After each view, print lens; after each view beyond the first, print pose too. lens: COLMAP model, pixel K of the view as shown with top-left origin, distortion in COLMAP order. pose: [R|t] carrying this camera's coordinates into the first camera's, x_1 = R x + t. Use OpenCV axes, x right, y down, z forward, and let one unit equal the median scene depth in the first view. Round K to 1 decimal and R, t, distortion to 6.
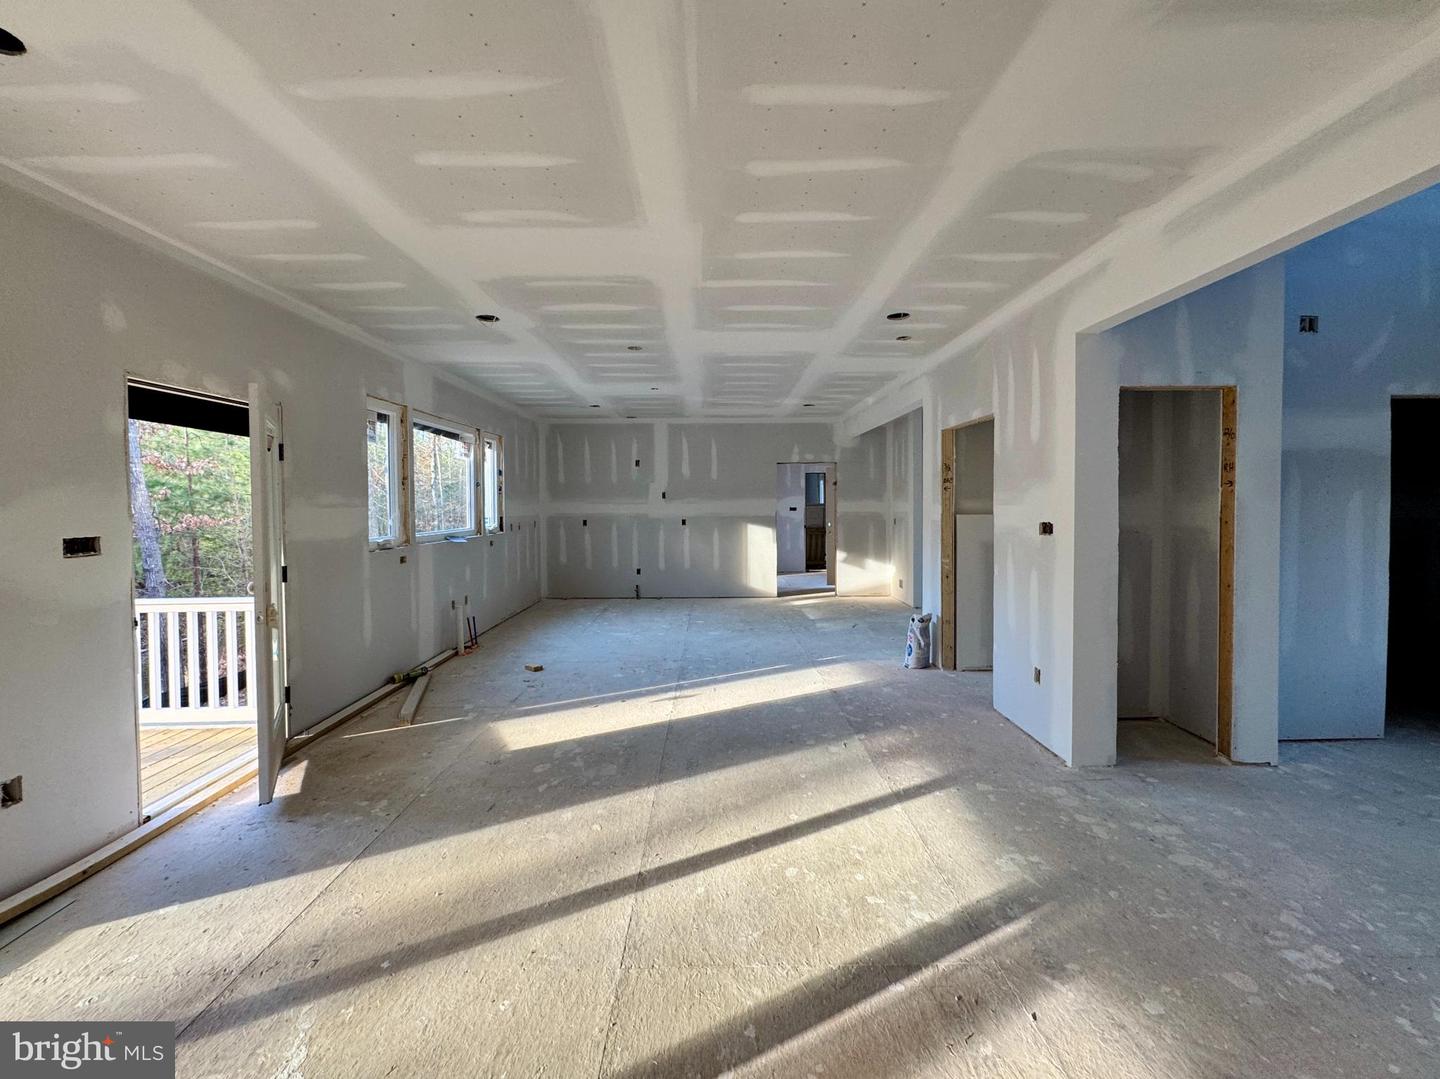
lens RADIAL K [[583.0, 0, 718.5], [0, 583.0, 538.7], [0, 0, 1]] dist [-0.002496, -0.000666]
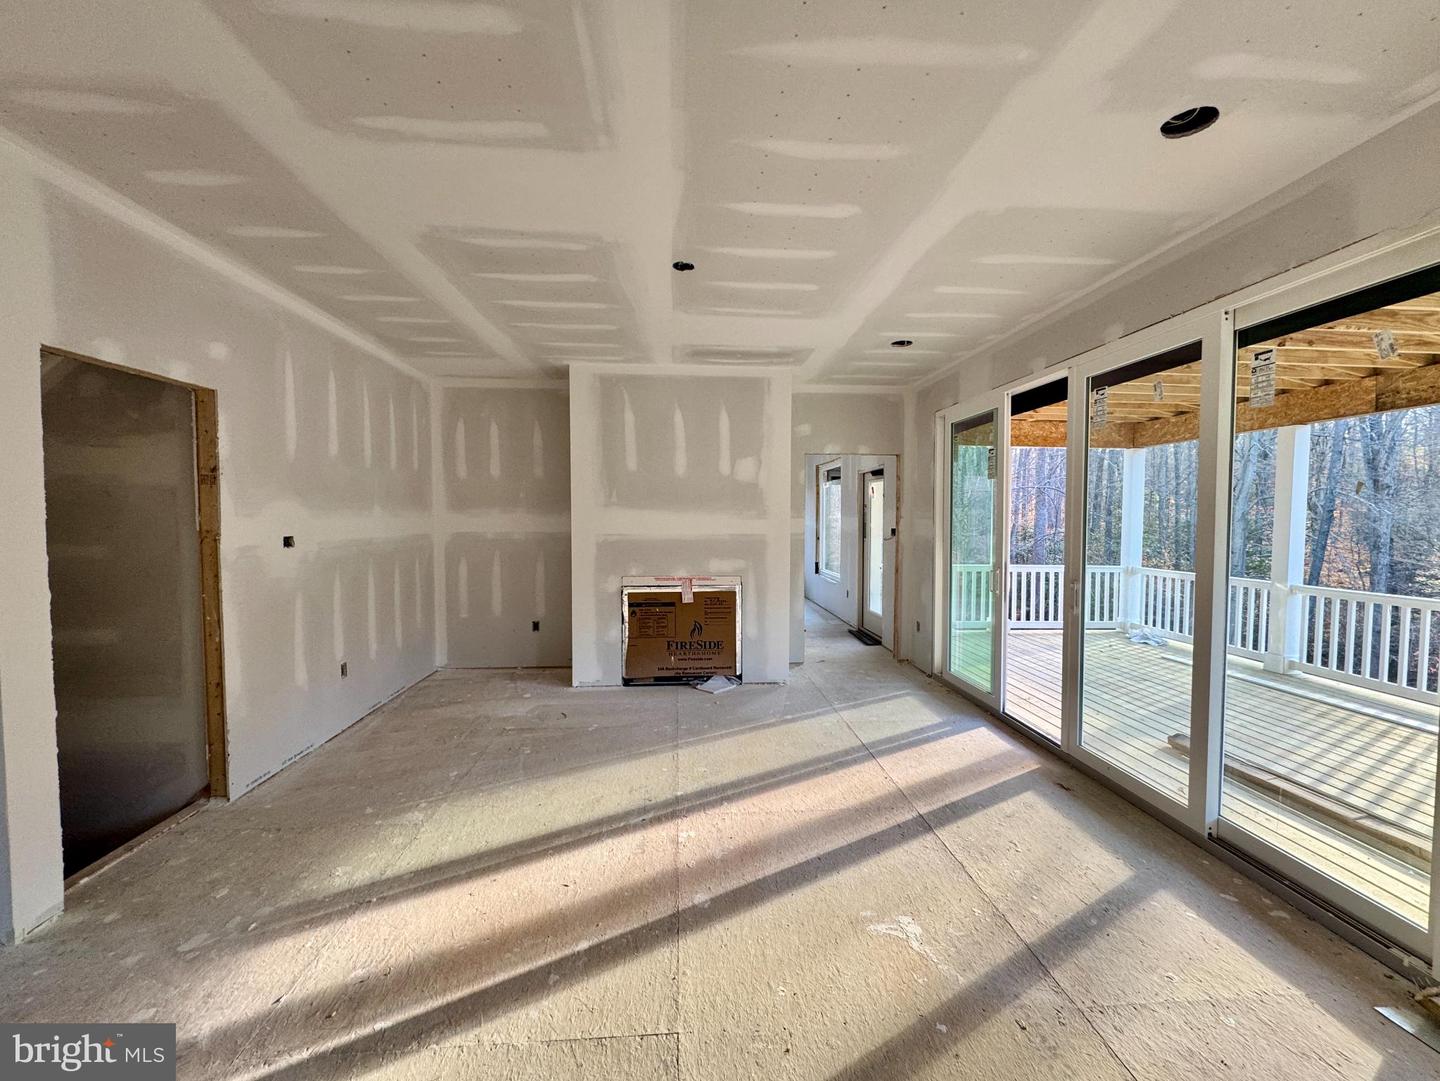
lens RADIAL K [[589.5, 0, 722.8], [0, 589.5, 542.1], [0, 0, 1]] dist [0.000548, 0.000044]
pose [[-0.997770, 0.008457, -0.066208, -0.208348], [0.004101, 0.997834, 0.065652, -0.086522], [0.066619, 0.065234, -0.995644, 2.116139]]
